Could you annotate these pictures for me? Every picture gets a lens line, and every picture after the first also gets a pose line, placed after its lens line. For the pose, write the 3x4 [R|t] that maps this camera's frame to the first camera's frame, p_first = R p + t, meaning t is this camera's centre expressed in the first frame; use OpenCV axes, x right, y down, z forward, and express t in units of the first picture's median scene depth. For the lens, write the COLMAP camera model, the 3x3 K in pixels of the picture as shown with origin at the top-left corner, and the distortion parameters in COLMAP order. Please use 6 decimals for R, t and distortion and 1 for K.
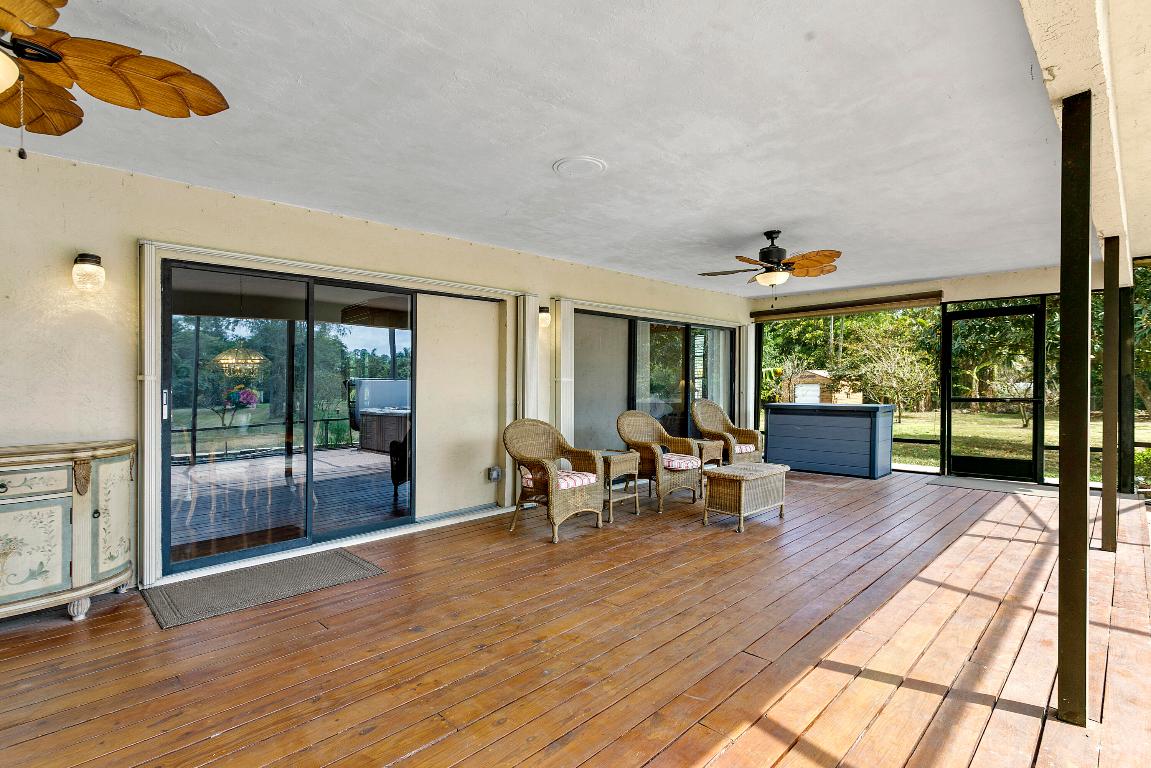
lens RADIAL K [[549.0, 0, 569.9], [0, 549.0, 389.1], [0, 0, 1]] dist [-0.001709, 0.002685]
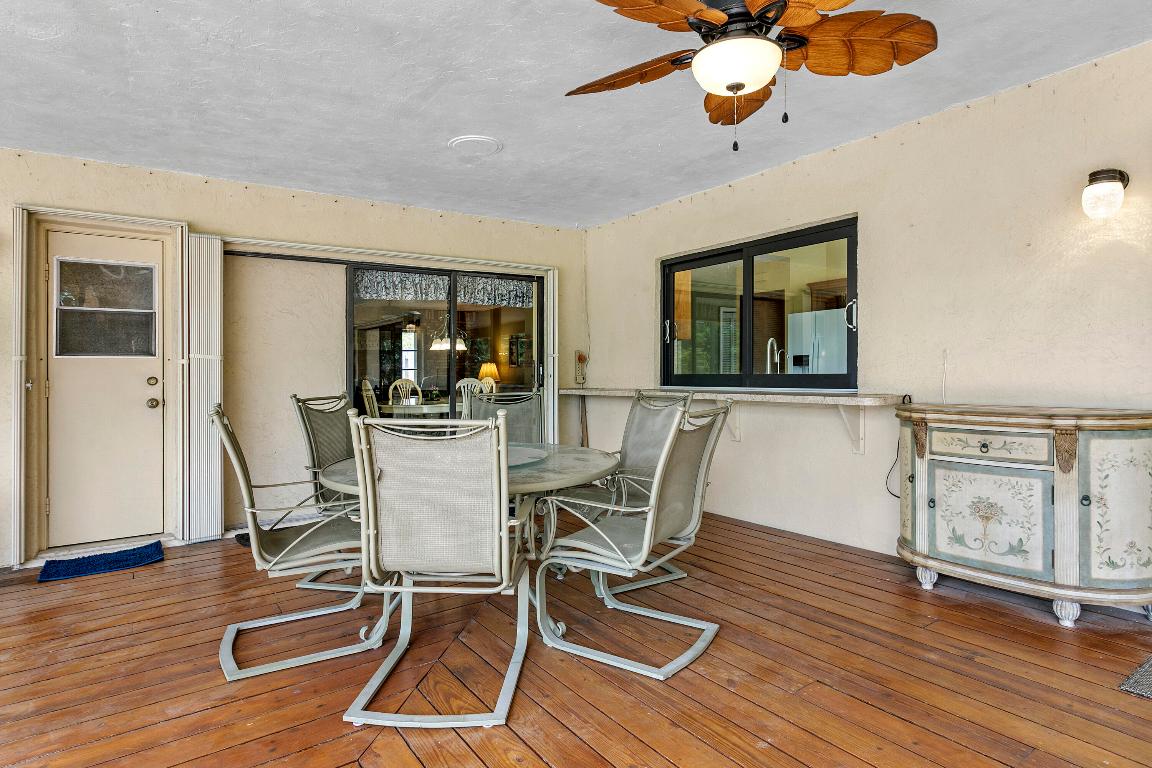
lens RADIAL K [[616.2, 0, 597.5], [0, 616.2, 356.0], [0, 0, 1]] dist [-0.000215, -0.000261]
pose [[-0.142453, -0.001841, -0.989800, 0.070102], [0.017368, 0.999840, -0.004360, 0.008134], [0.989649, -0.017812, -0.142398, 0.286173]]
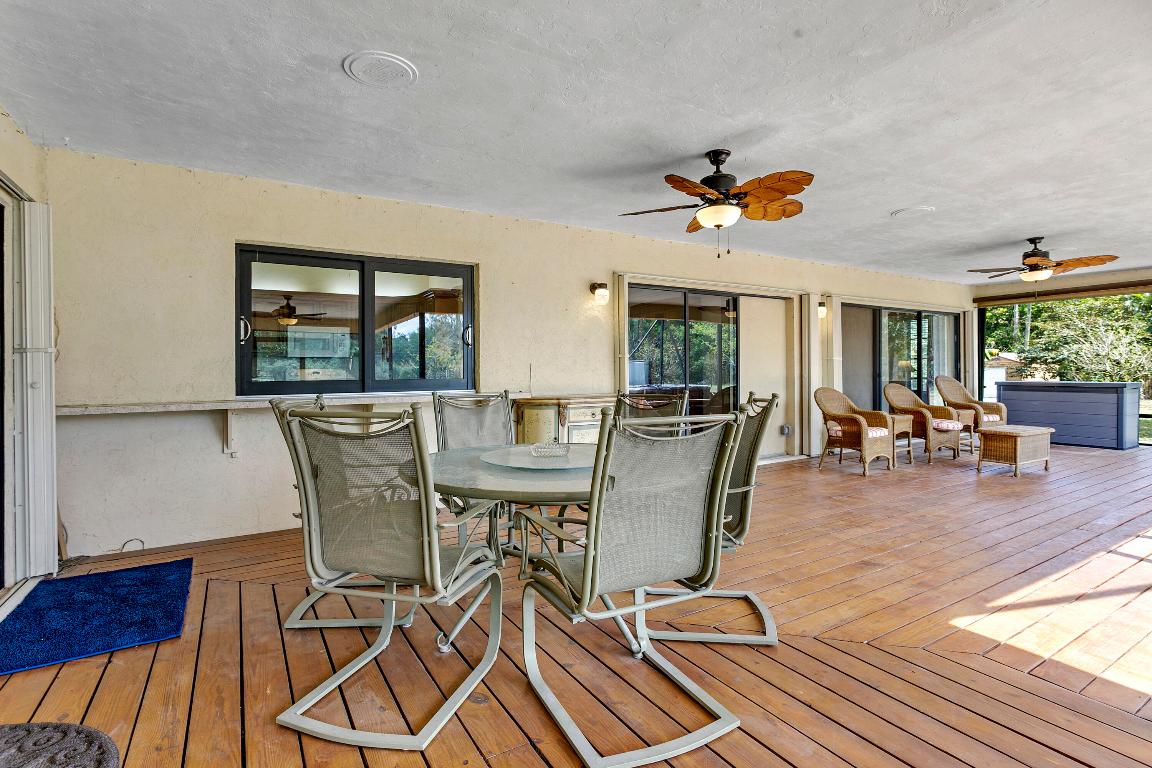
lens RADIAL K [[549.5, 0, 569.8], [0, 549.5, 366.6], [0, 0, 1]] dist [-0.001709, 0.002685]
pose [[0.974737, 0.002910, -0.223336, -0.415654], [-0.005298, 0.999935, -0.010093, 0.021751], [0.223292, 0.011021, 0.974689, -0.479599]]
